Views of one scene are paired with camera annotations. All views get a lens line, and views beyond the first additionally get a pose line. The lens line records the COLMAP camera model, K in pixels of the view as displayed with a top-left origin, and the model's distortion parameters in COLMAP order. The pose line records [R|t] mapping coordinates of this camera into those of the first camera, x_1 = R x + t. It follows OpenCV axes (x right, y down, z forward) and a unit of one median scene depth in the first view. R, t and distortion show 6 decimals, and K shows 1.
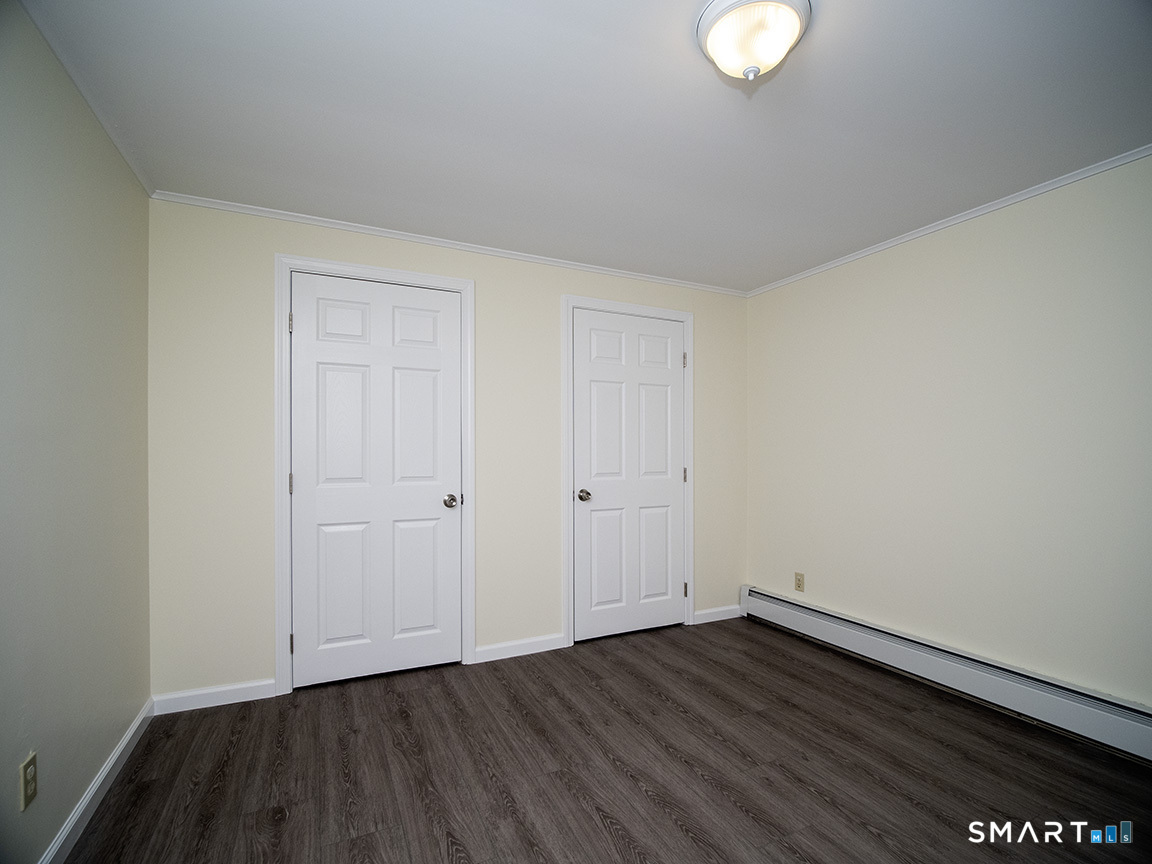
lens RADIAL K [[542.8, 0, 583.3], [0, 542.8, 447.7], [0, 0, 1]] dist [-0.014907, -0.000218]
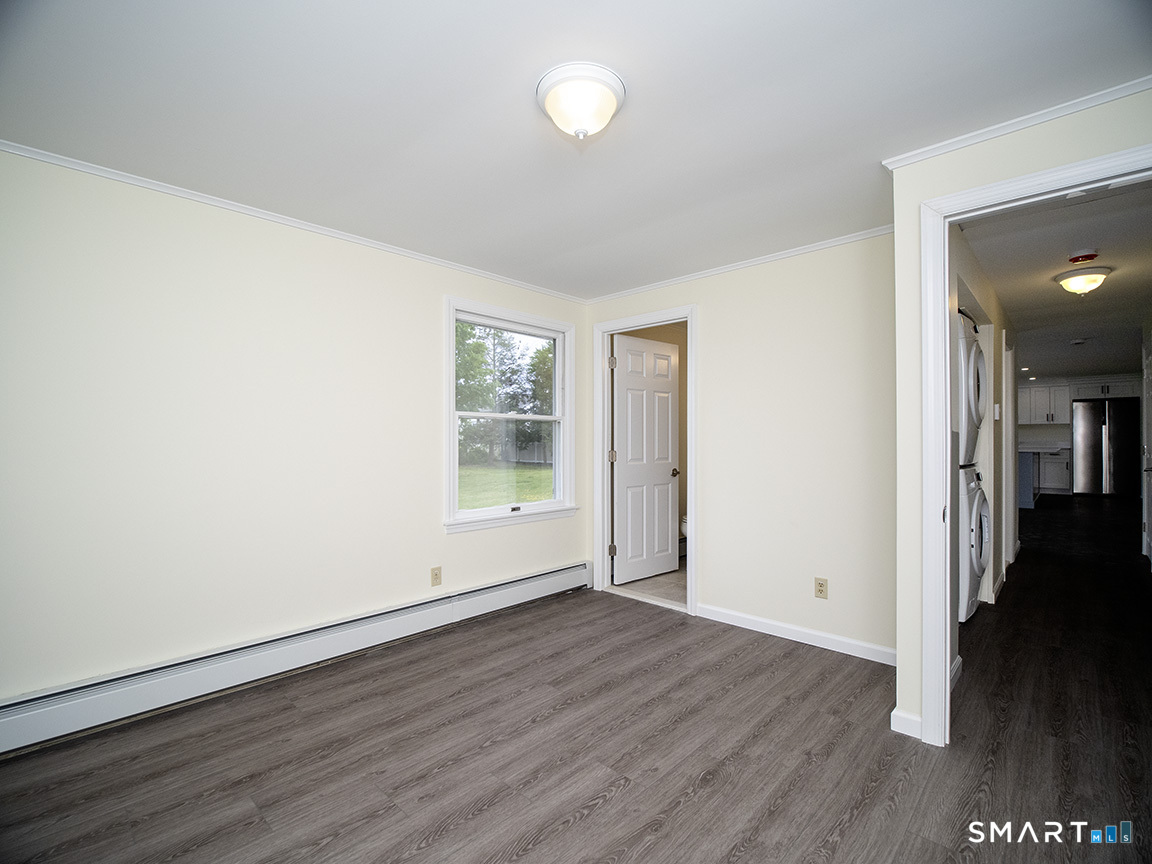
lens RADIAL K [[540.0, 0, 578.8], [0, 540.0, 439.1], [0, 0, 1]] dist [-0.010810, -0.001940]
pose [[-0.342971, 0.000375, 0.939346, -0.480121], [-0.000288, 1.000000, -0.000505, 0.003131], [-0.939346, -0.000444, -0.342971, 0.836650]]
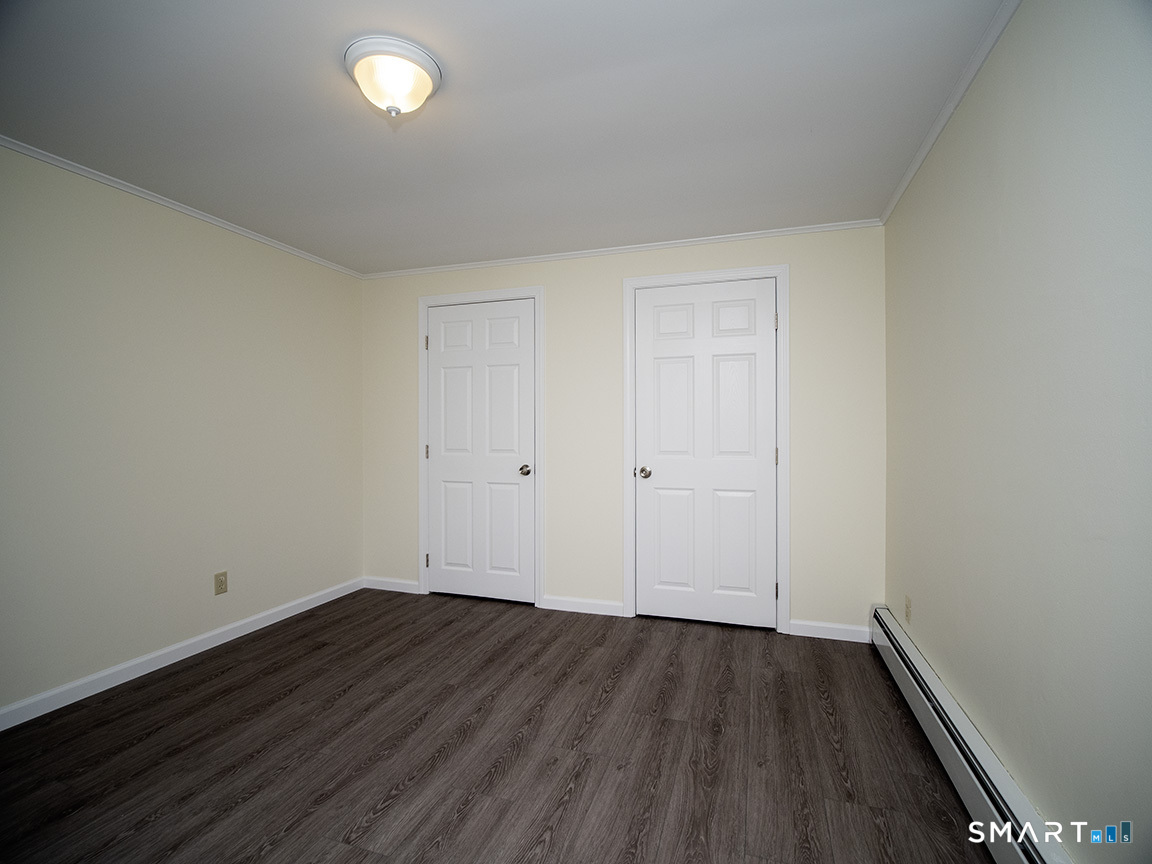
lens RADIAL K [[540.0, 0, 578.8], [0, 540.0, 439.1], [0, 0, 1]] dist [-0.010810, -0.001940]
pose [[0.709014, 0.006686, -0.705163, 0.834122], [0.007335, 0.999831, 0.016855, 0.009702], [0.705156, -0.017122, 0.708845, 0.270044]]
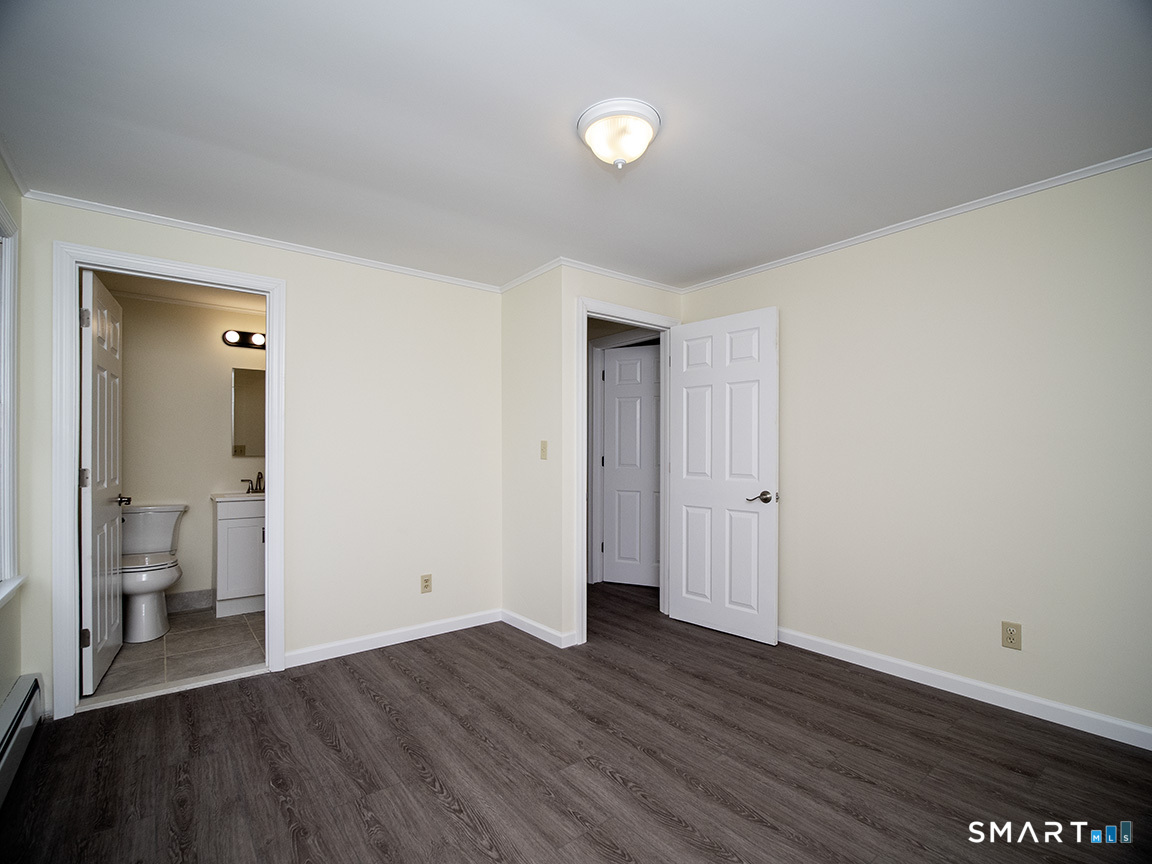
lens RADIAL K [[535.7, 0, 585.5], [0, 535.7, 435.3], [0, 0, 1]] dist [-0.013449, -0.001096]
pose [[-0.975208, -0.004071, -0.221252, 0.402948], [0.002932, 0.999505, -0.031315, 0.007194], [0.221270, -0.031187, -0.974714, 1.335877]]
